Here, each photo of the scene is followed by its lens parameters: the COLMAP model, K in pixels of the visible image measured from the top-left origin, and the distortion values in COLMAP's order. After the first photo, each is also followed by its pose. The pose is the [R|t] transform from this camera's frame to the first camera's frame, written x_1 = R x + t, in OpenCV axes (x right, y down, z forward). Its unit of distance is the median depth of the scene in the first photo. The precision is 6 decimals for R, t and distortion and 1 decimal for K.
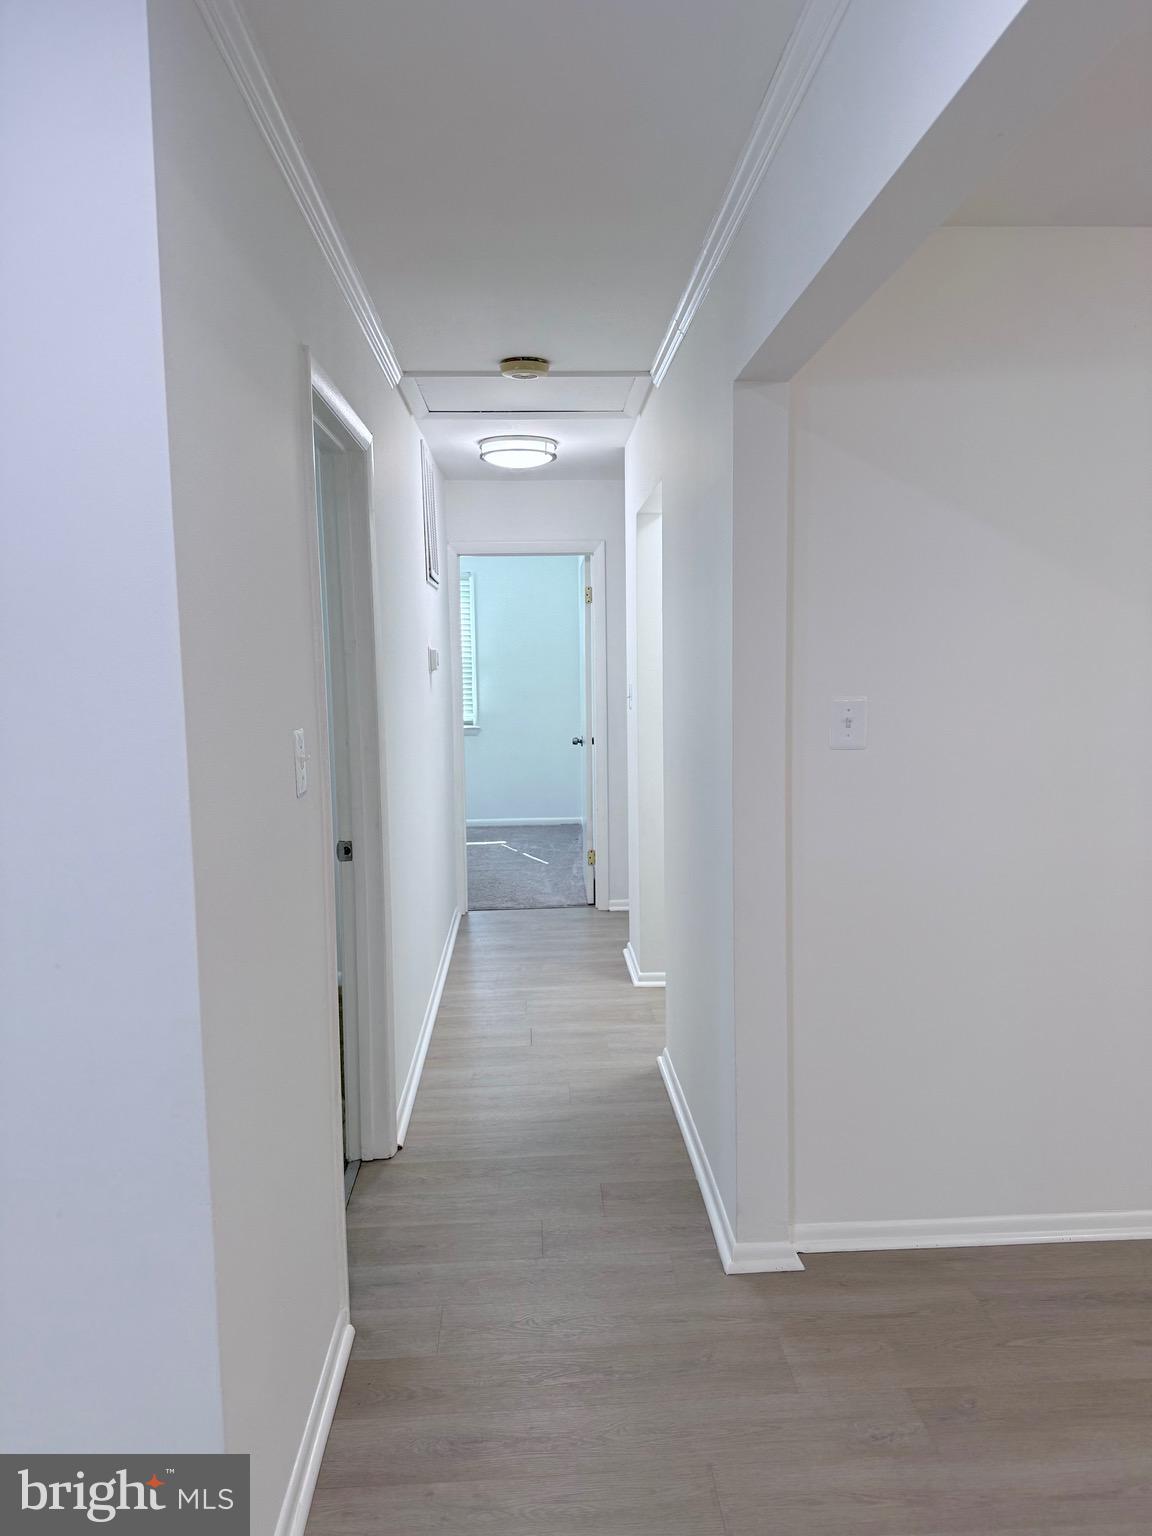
lens RADIAL K [[1075.0, 0, 580.1], [0, 1075.0, 764.7], [0, 0, 1]] dist [0.039363, -0.044691]
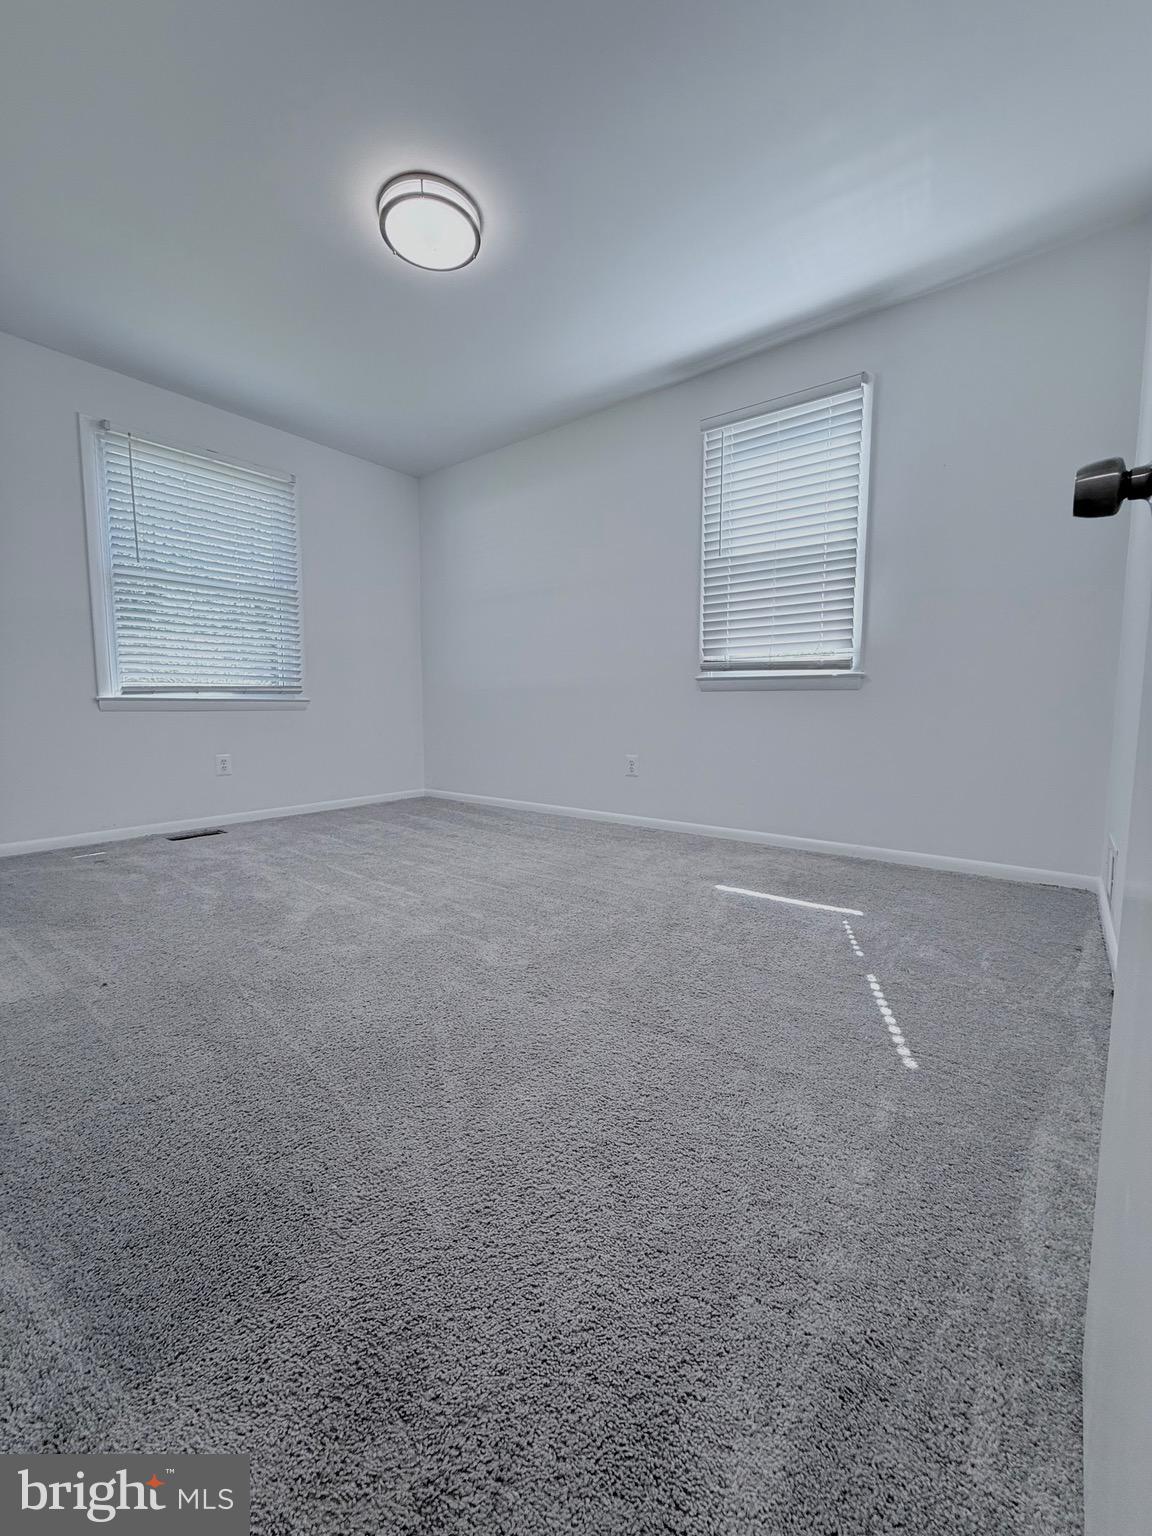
lens RADIAL K [[614.2, 0, 577.5], [0, 614.2, 762.9], [0, 0, 1]] dist [-0.001845, -0.000011]
pose [[0.750127, 0.076031, -0.656909, 0.002887], [-0.088945, 0.995942, 0.013705, 0.017861], [0.655285, 0.048148, 0.753845, 0.682796]]
